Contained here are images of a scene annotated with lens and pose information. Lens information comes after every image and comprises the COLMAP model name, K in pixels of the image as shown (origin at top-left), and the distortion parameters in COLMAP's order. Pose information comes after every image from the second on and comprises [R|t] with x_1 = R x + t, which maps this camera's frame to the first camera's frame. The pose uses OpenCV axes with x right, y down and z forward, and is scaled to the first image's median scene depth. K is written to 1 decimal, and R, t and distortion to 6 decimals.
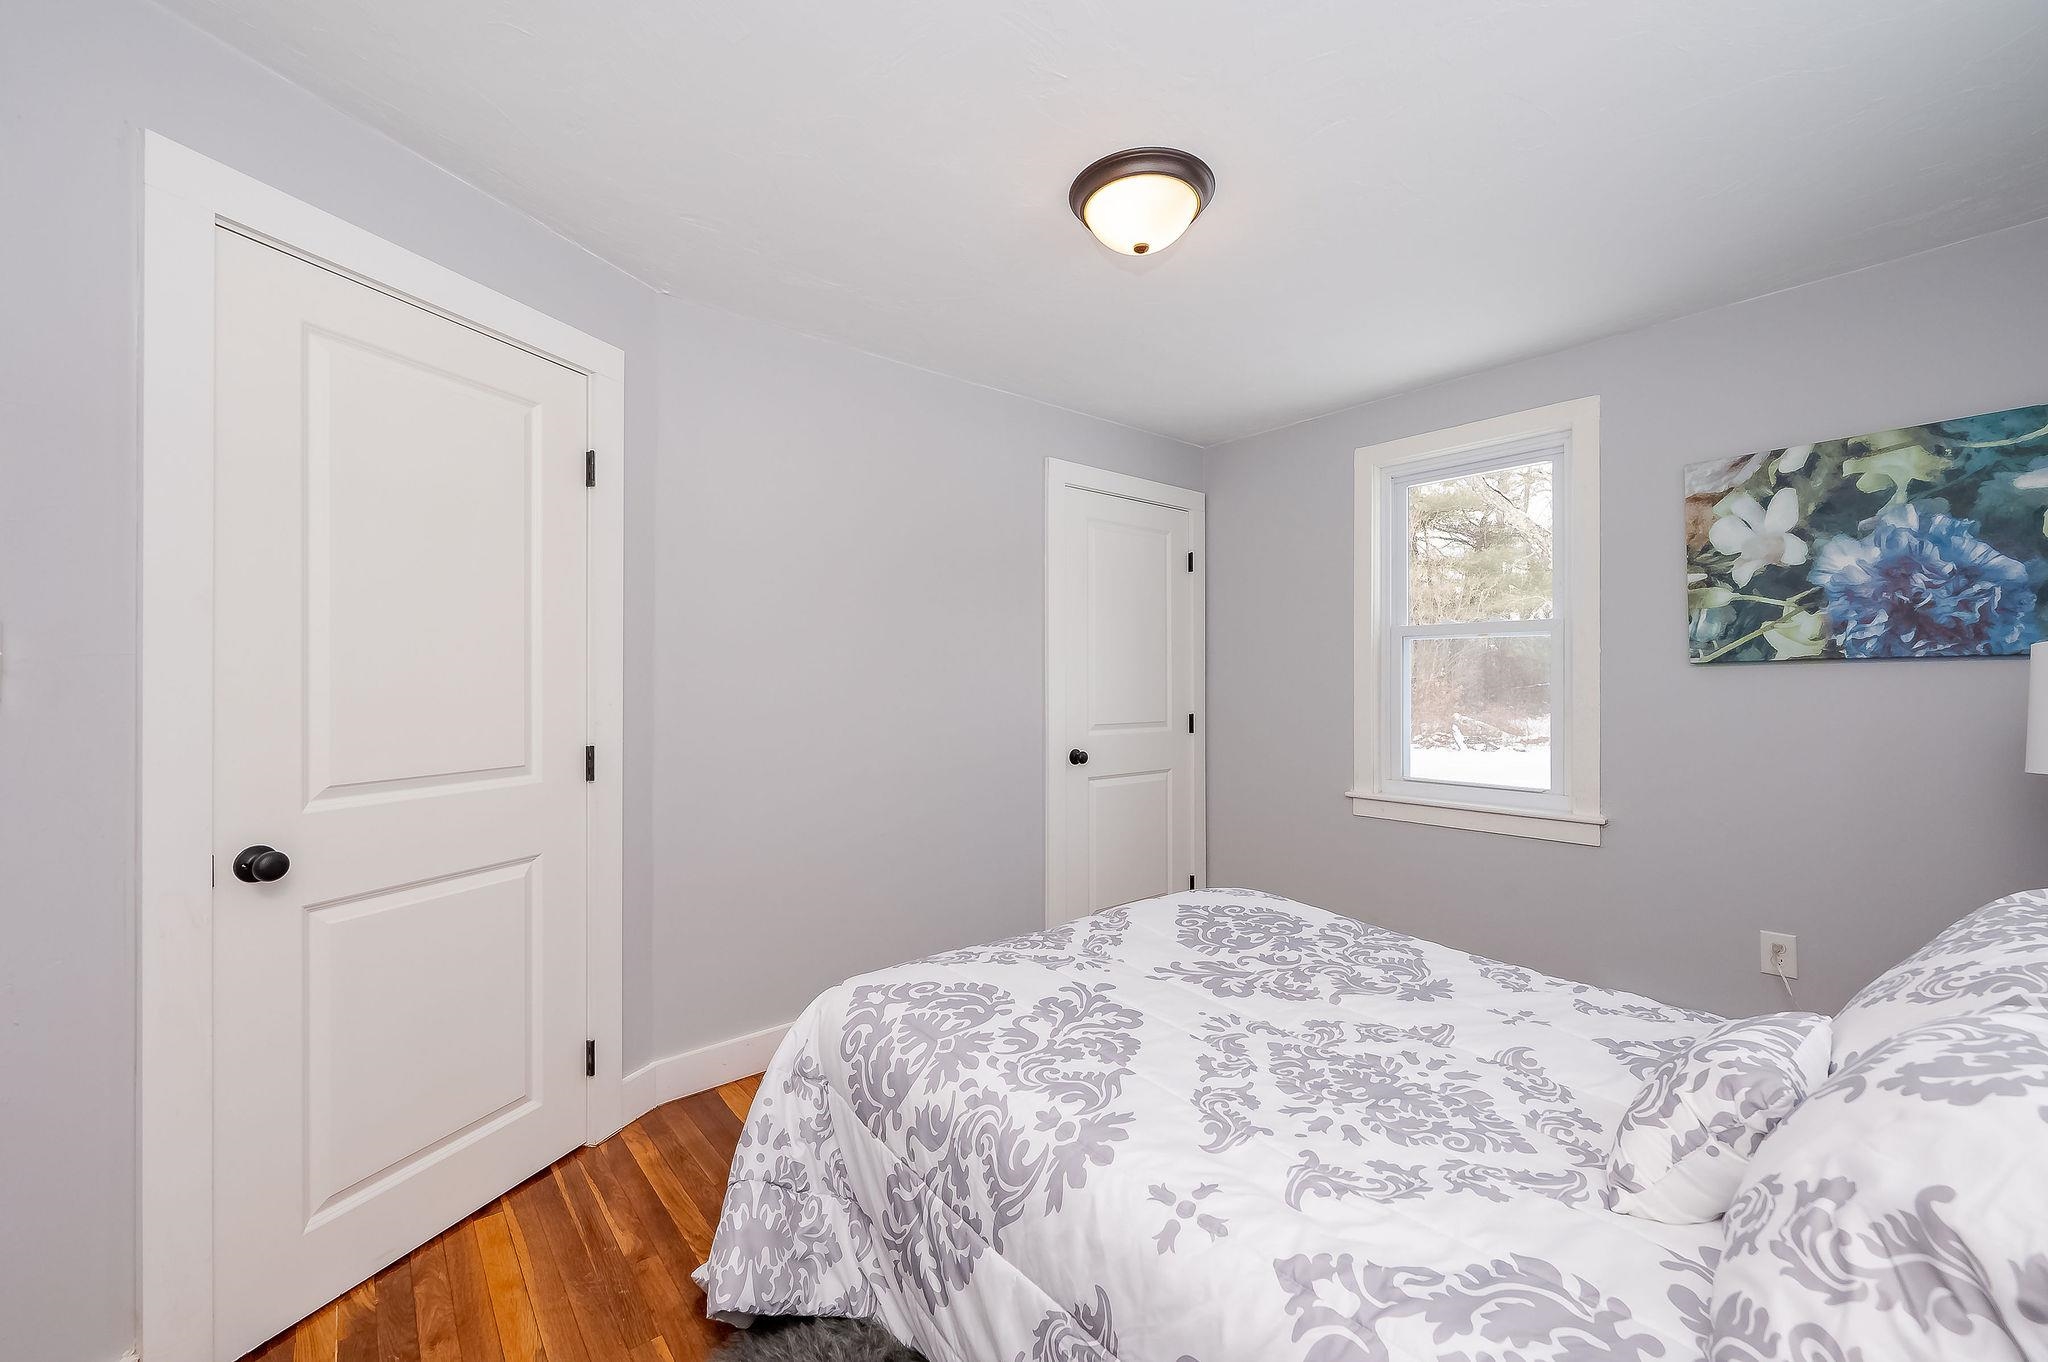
lens RADIAL K [[807.9, 0, 1024.0], [0, 807.9, 681.0], [0, 0, 1]] dist [-0.012232, -0.000052]
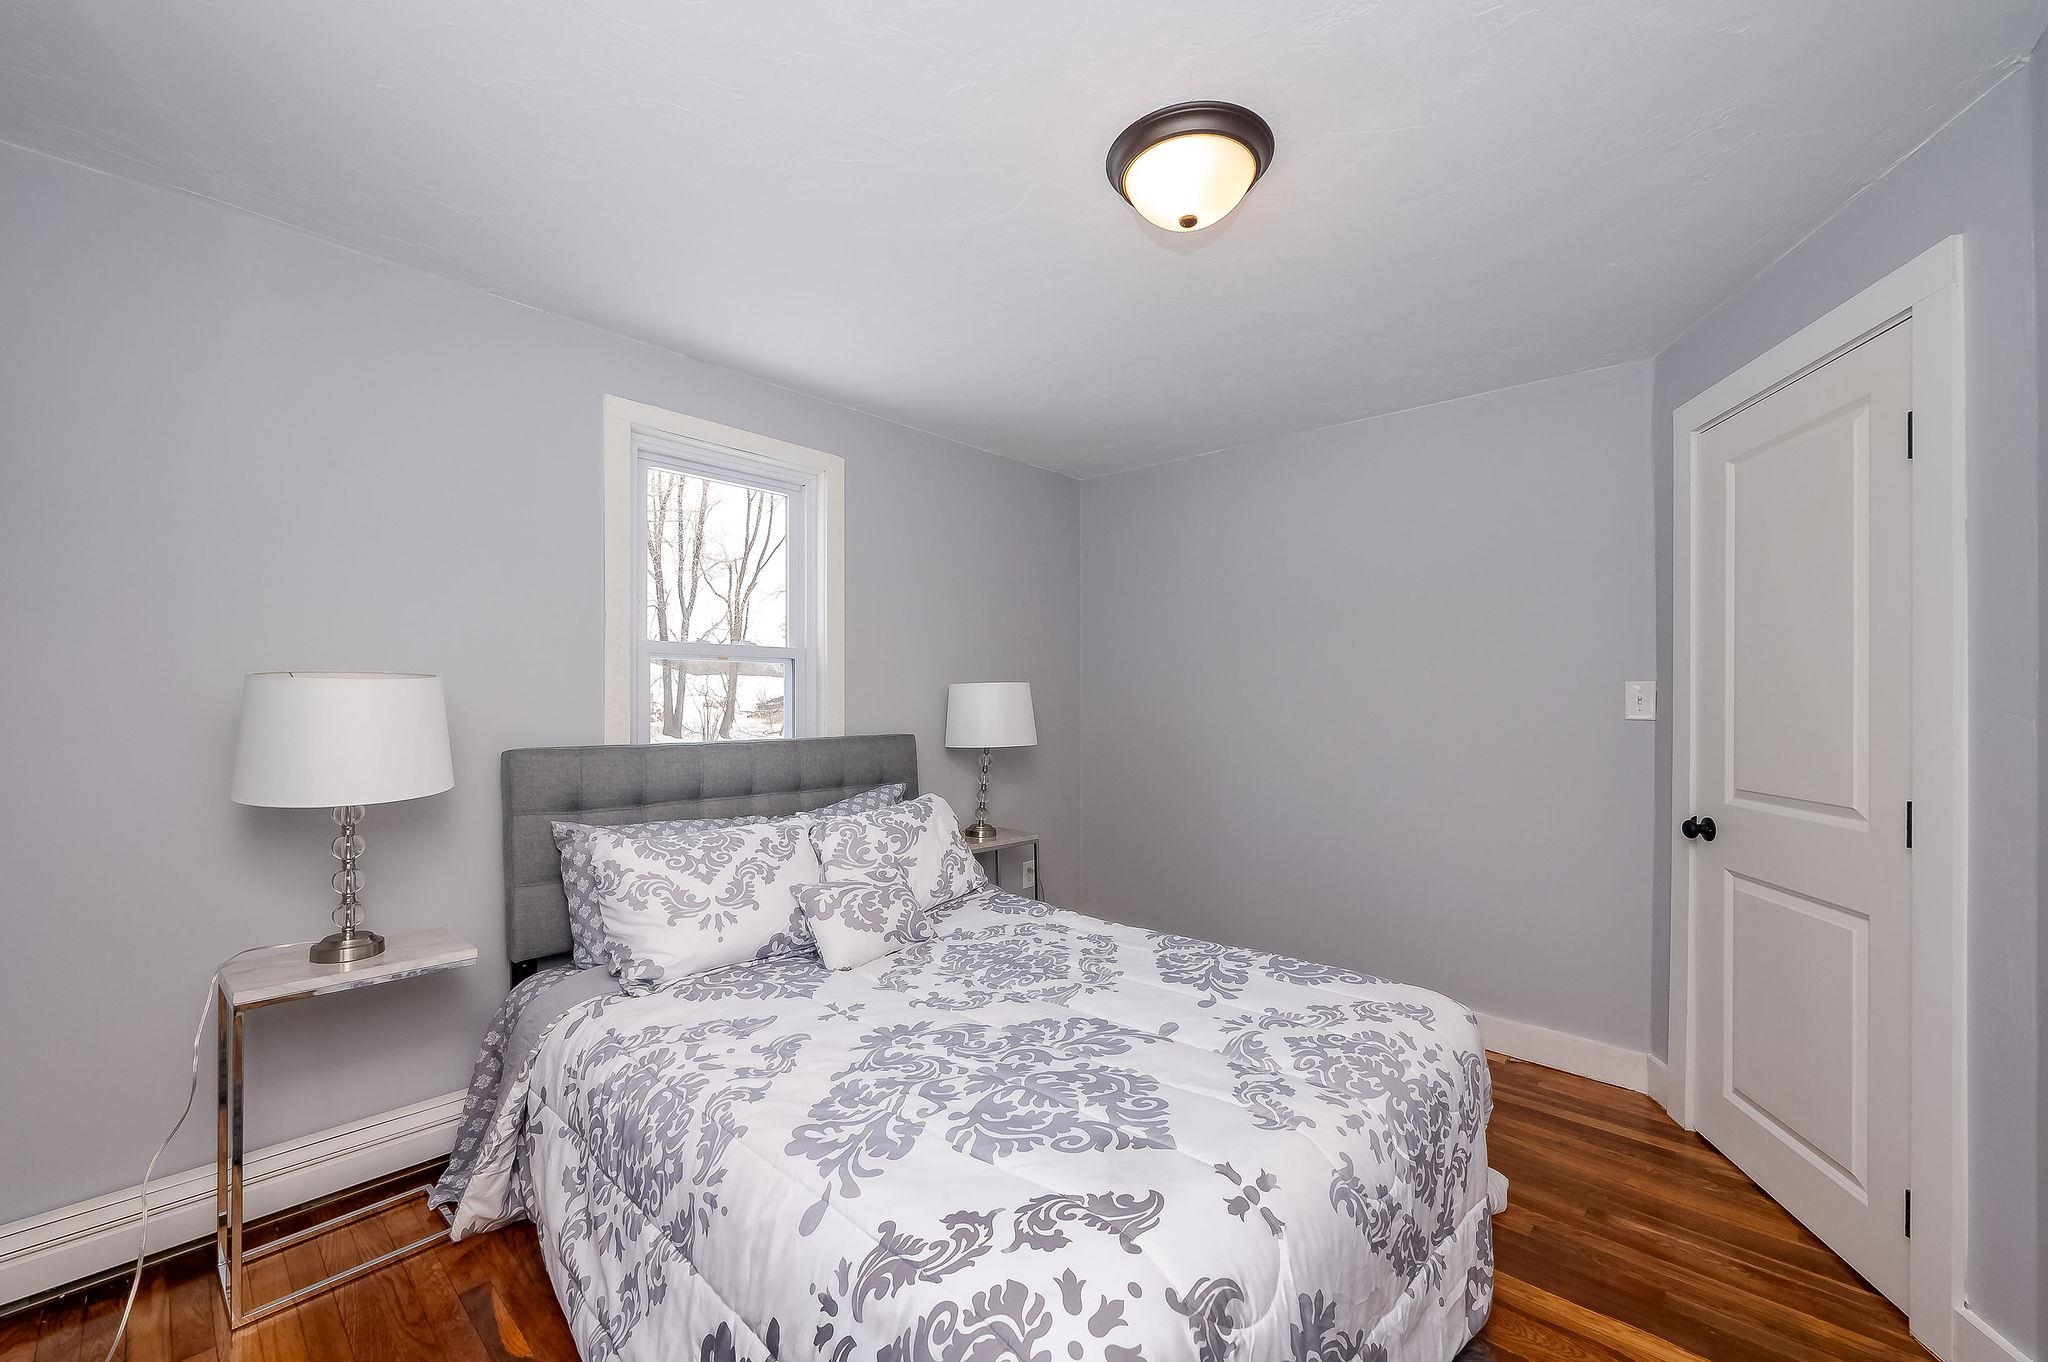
lens RADIAL K [[828.2, 0, 1017.7], [0, 828.2, 702.5], [0, 0, 1]] dist [-0.000734, -0.000008]
pose [[-0.992171, -0.000426, -0.124884, 0.452276], [-0.000646, 0.999998, 0.001722, -0.015054], [0.124883, 0.001789, -0.992170, 1.913100]]
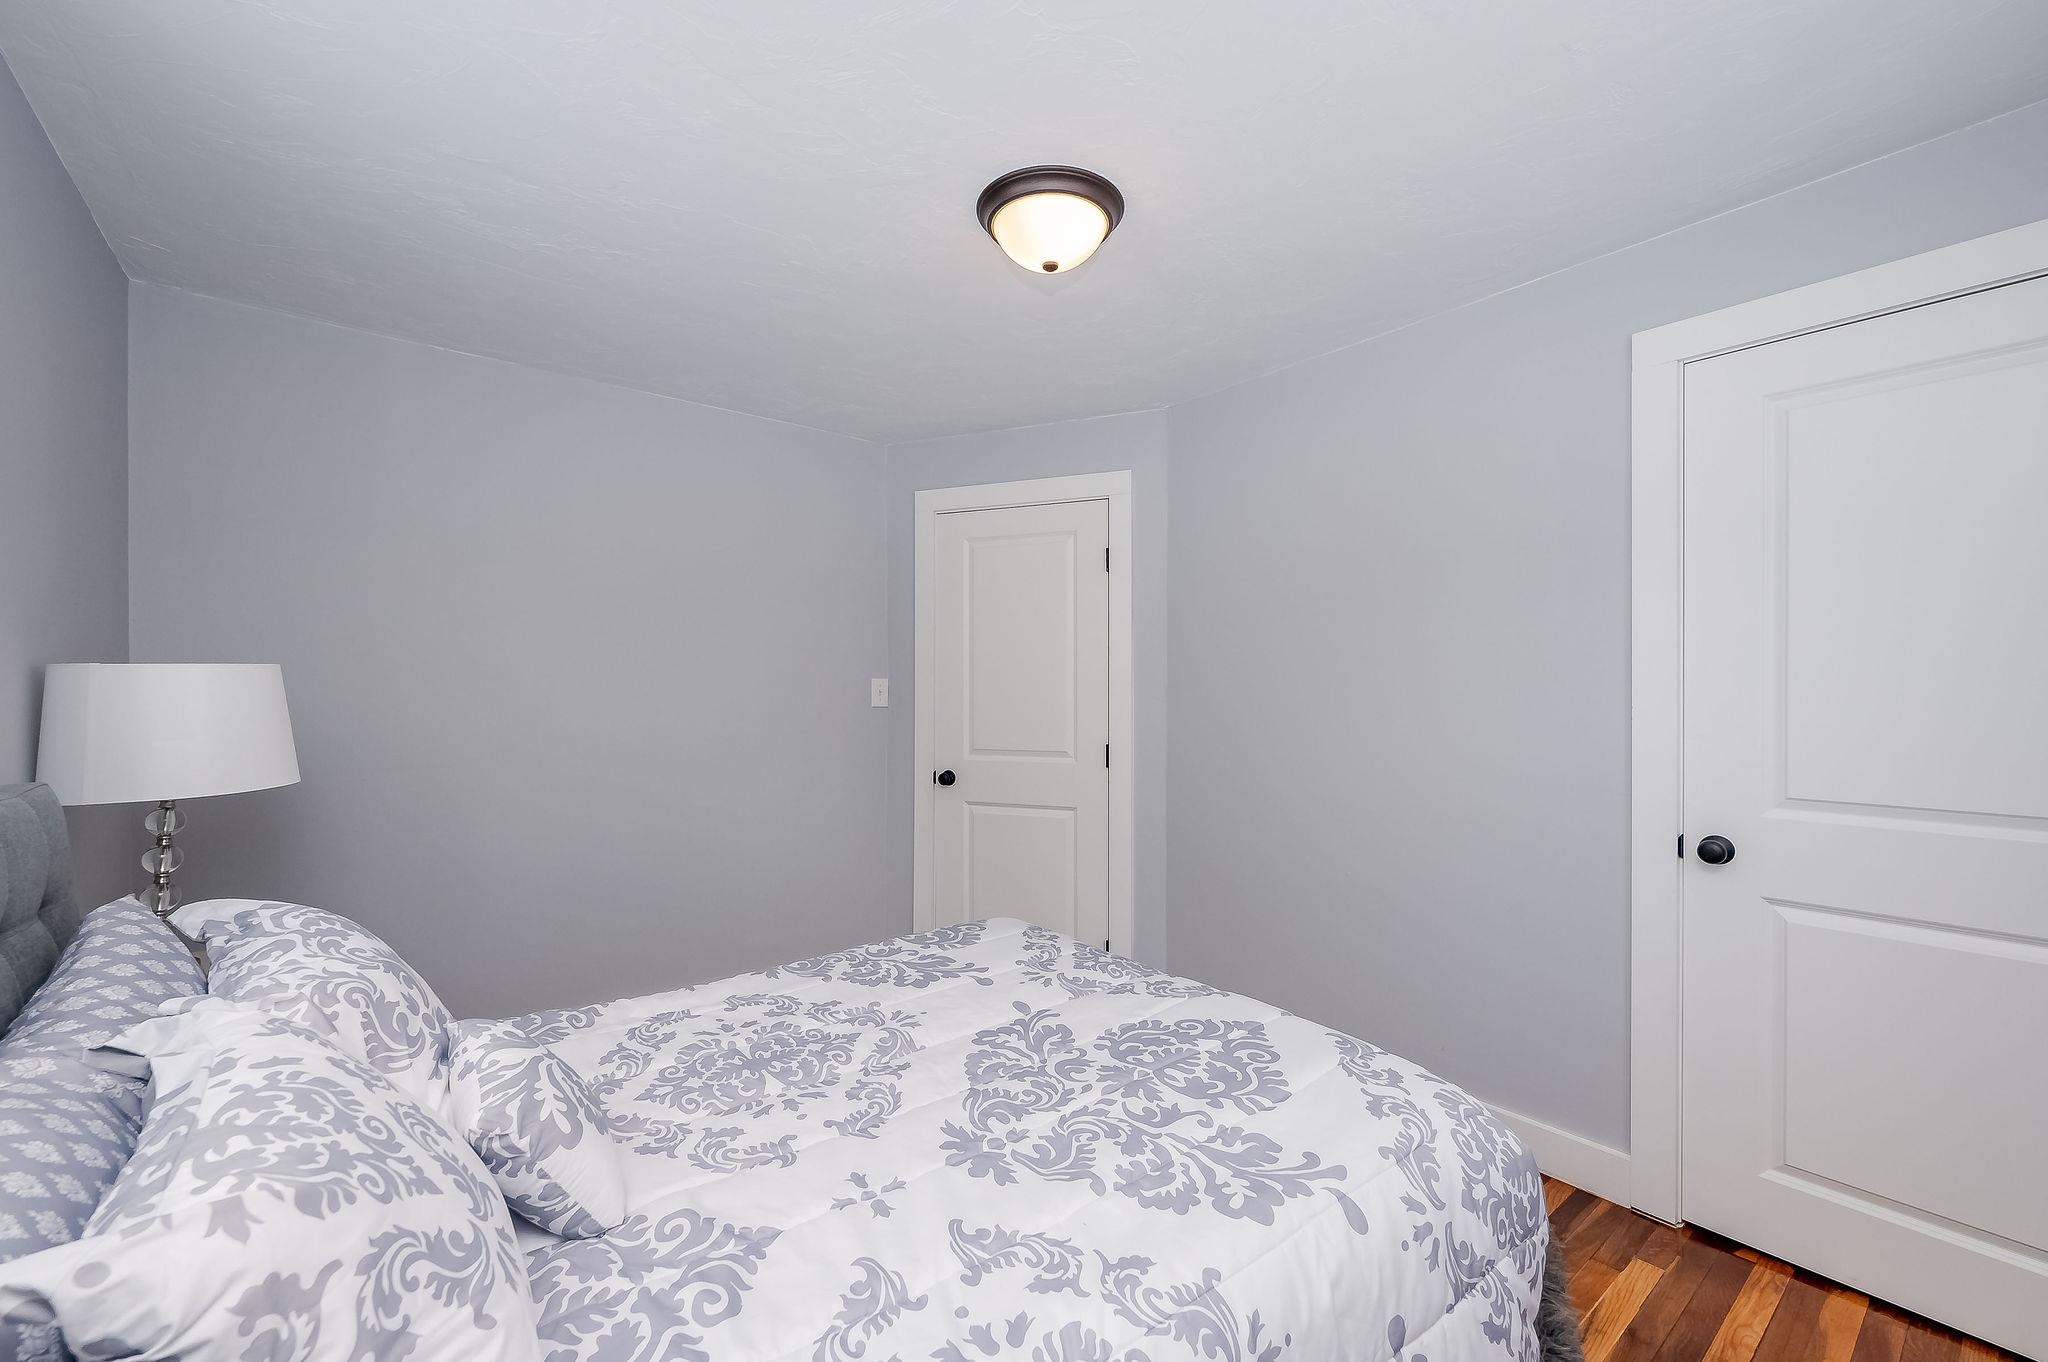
lens RADIAL K [[844.6, 0, 1024.0], [0, 844.6, 681.0], [0, 0, 1]] dist [-0.003090, -0.000248]
pose [[-0.023371, -0.006417, -0.999706, 1.200784], [0.001769, 0.999978, -0.006460, -0.030726], [0.999725, -0.001919, -0.023359, 1.014128]]
